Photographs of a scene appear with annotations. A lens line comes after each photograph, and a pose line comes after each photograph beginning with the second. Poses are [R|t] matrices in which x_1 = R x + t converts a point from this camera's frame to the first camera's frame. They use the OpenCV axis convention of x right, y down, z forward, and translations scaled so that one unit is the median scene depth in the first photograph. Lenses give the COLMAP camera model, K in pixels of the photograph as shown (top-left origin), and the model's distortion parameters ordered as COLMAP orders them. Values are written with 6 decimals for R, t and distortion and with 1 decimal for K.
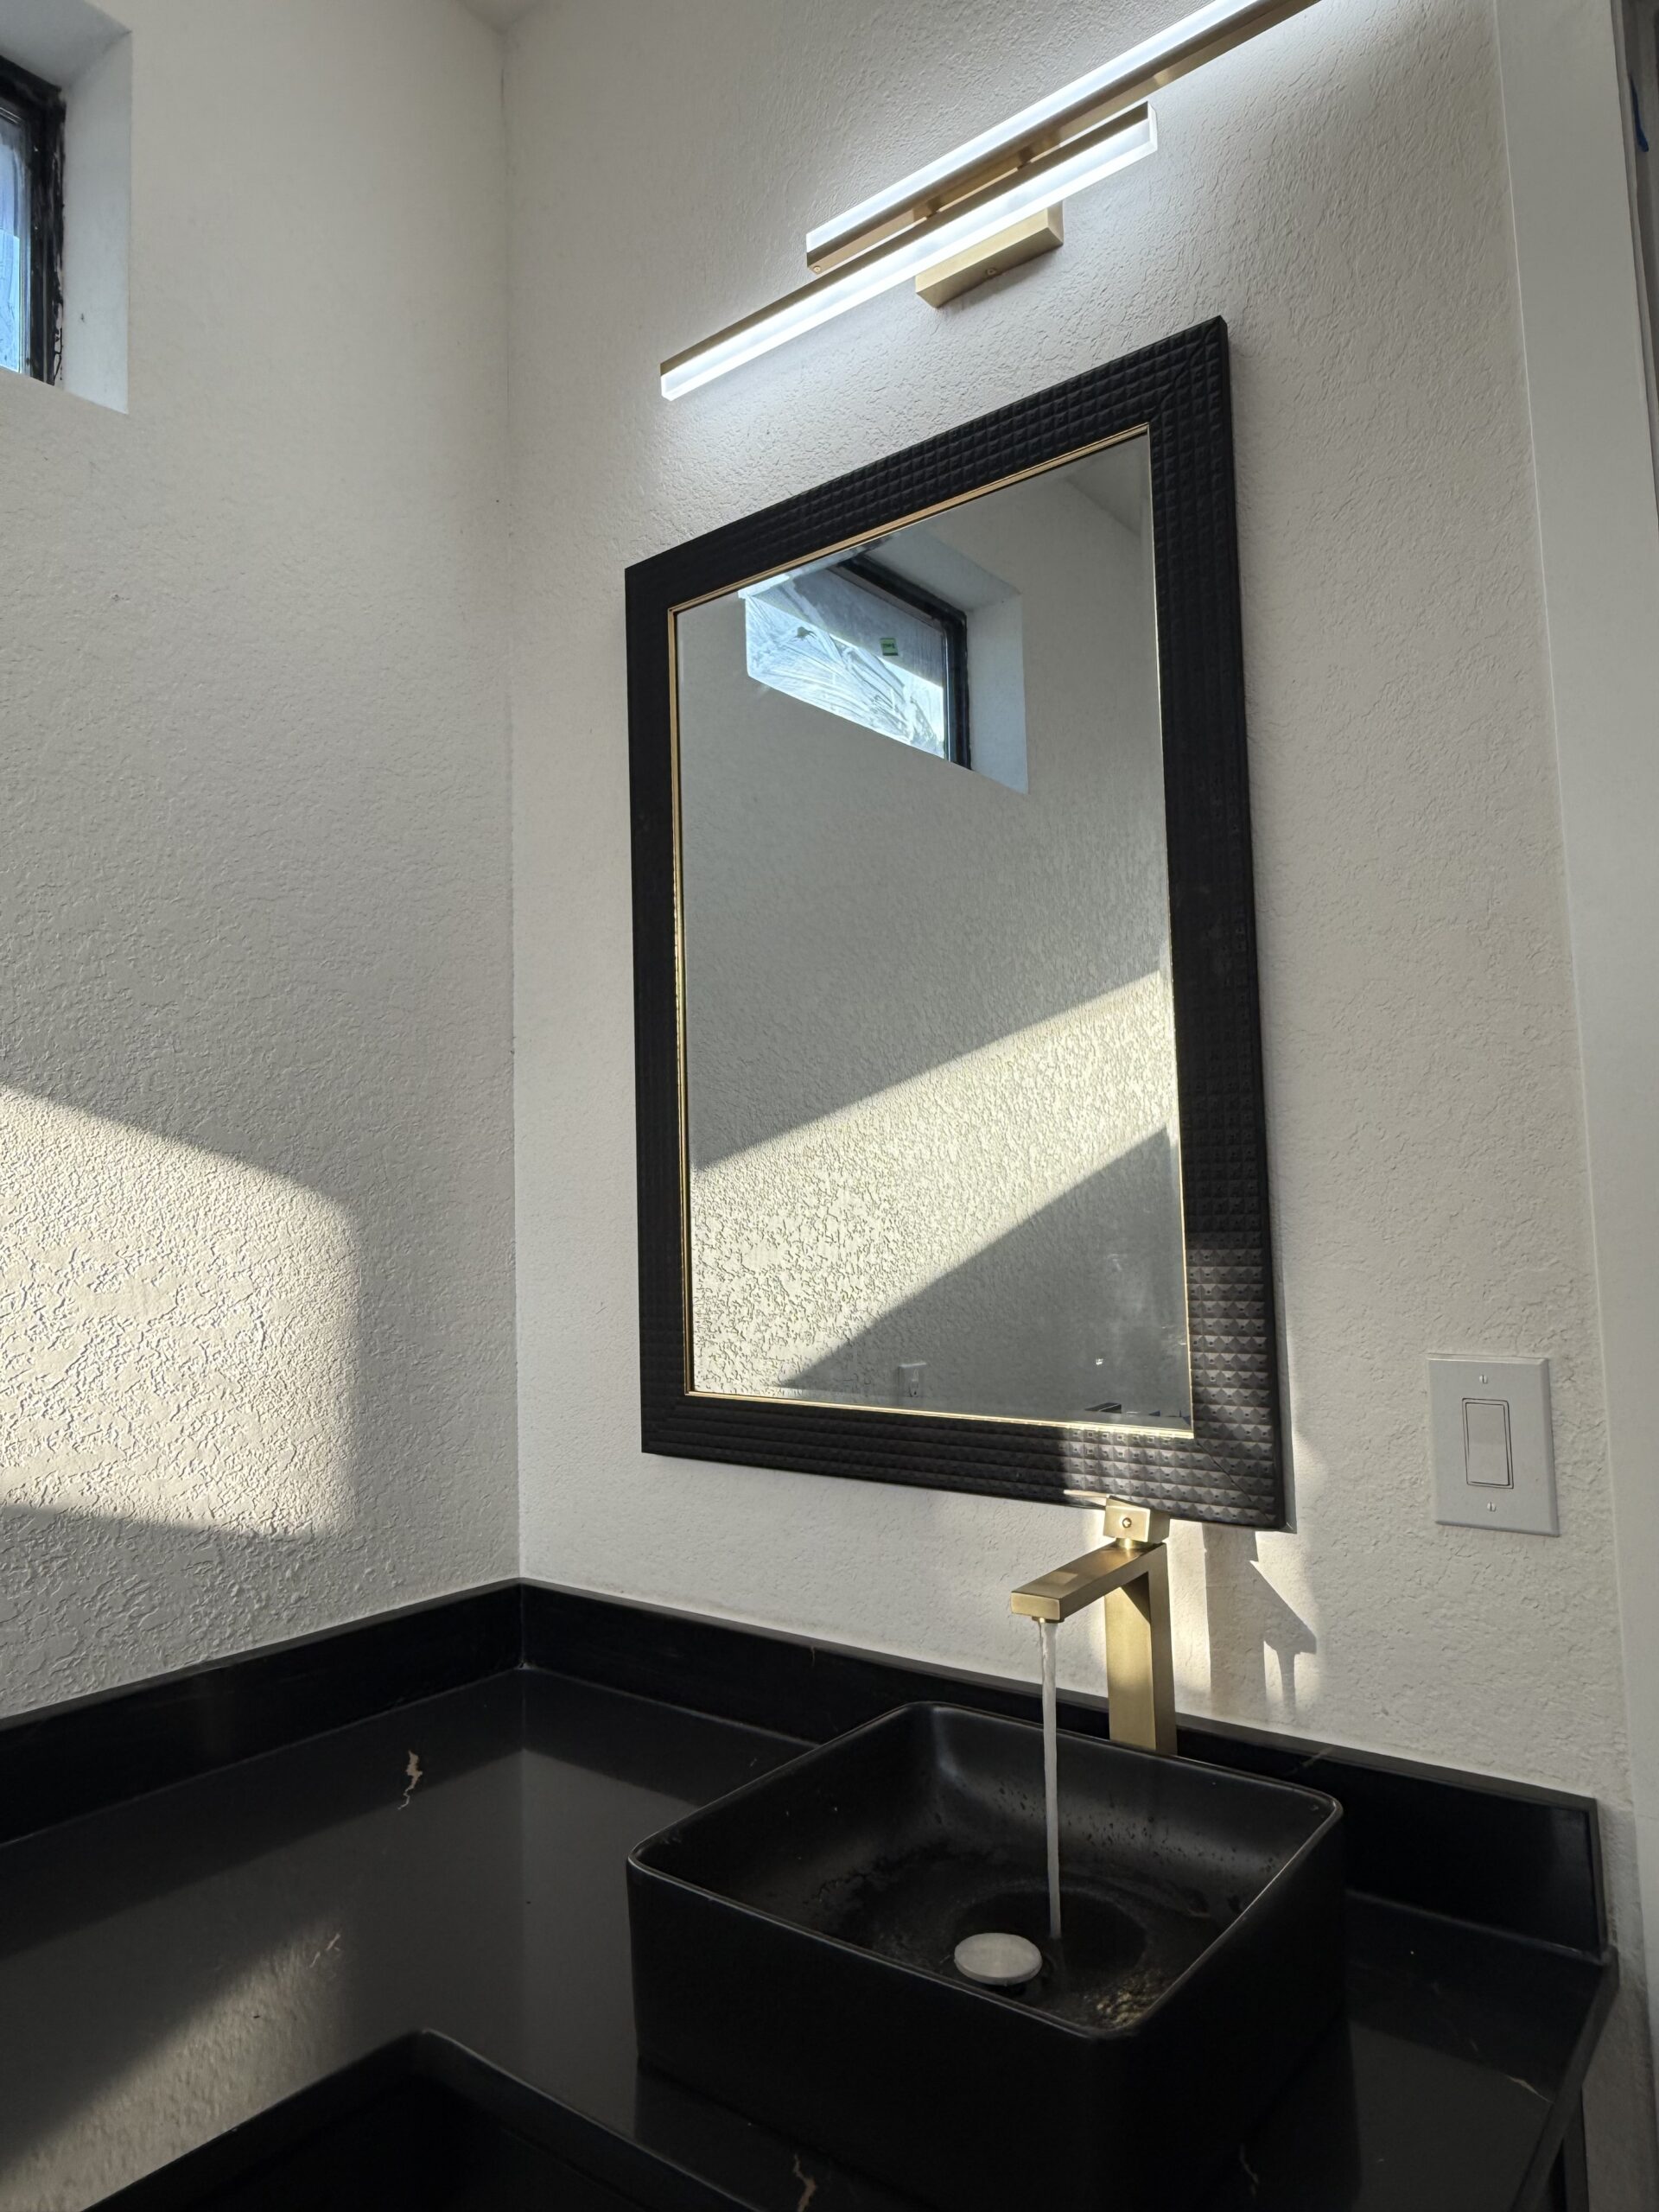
lens RADIAL K [[1414.4, 0, 833.0], [0, 1414.4, 1107.6], [0, 0, 1]] dist [0.000311, 0.000216]
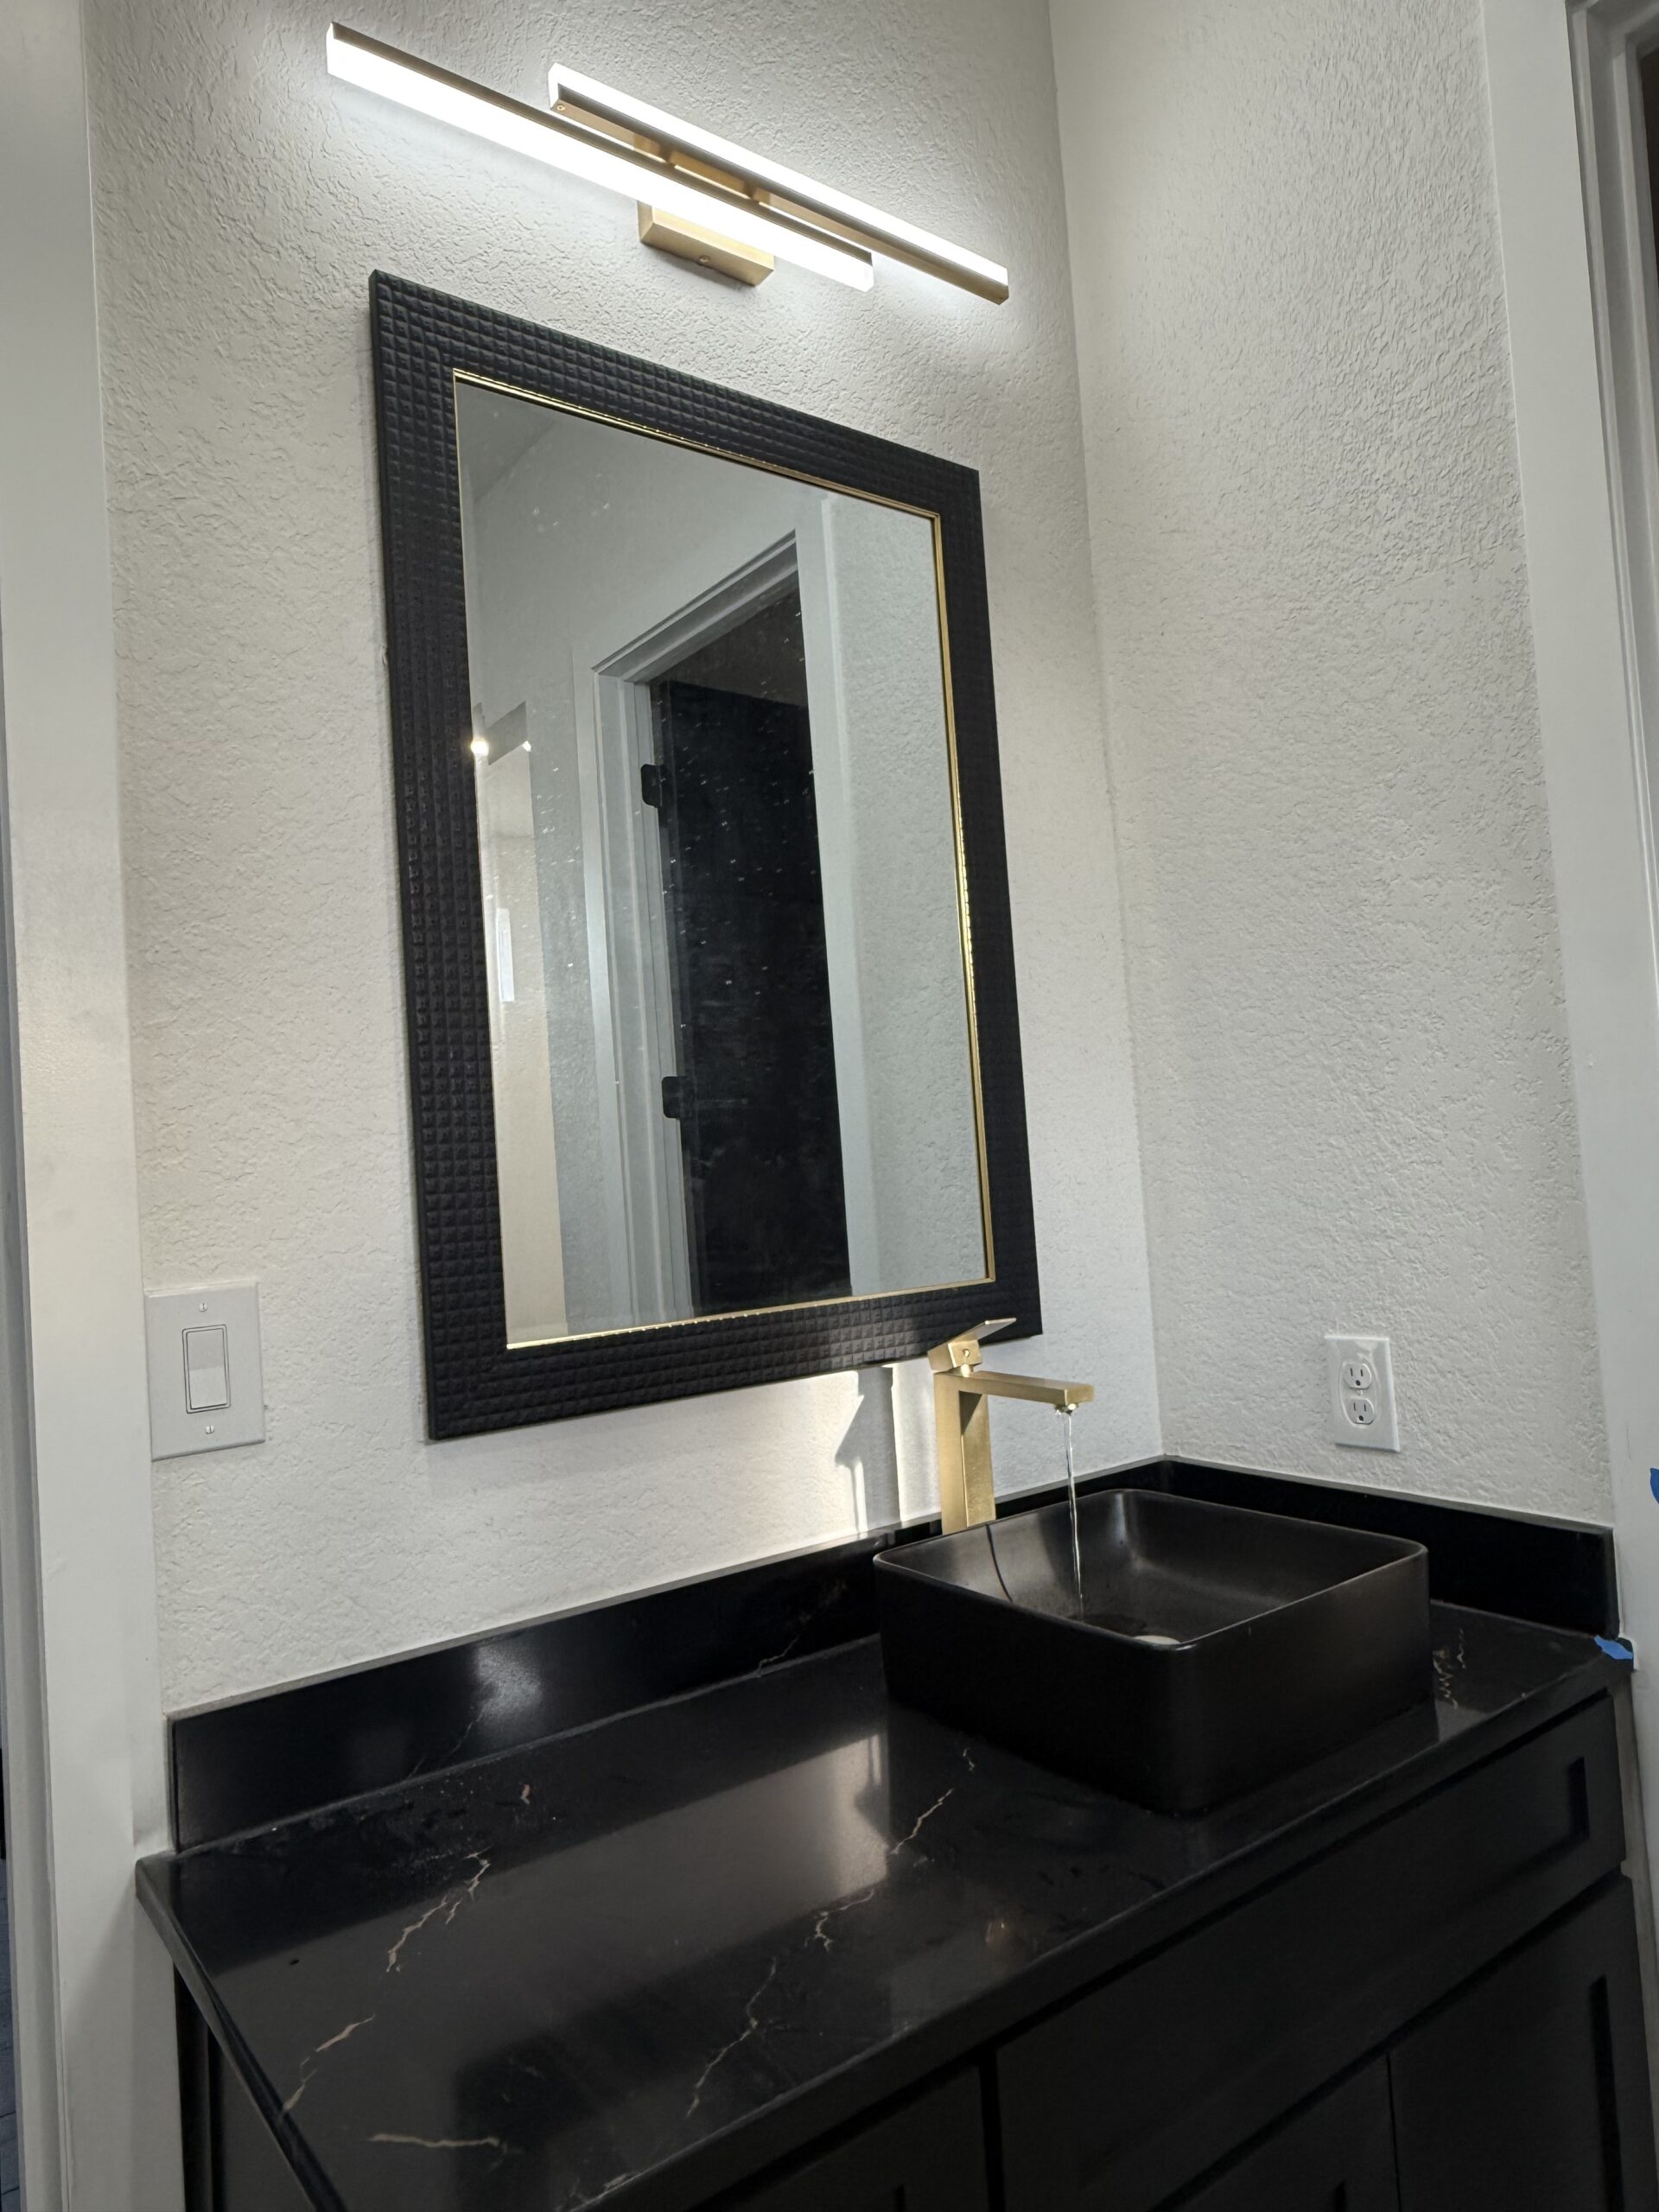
lens RADIAL K [[1414.4, 0, 833.0], [0, 1414.4, 1105.4], [0, 0, 1]] dist [0.000311, 0.000216]
pose [[0.267605, 0.059720, 0.961676, -0.843561], [-0.001322, 0.998099, -0.061614, 0.116398], [-0.963528, 0.015217, 0.267176, 0.616541]]
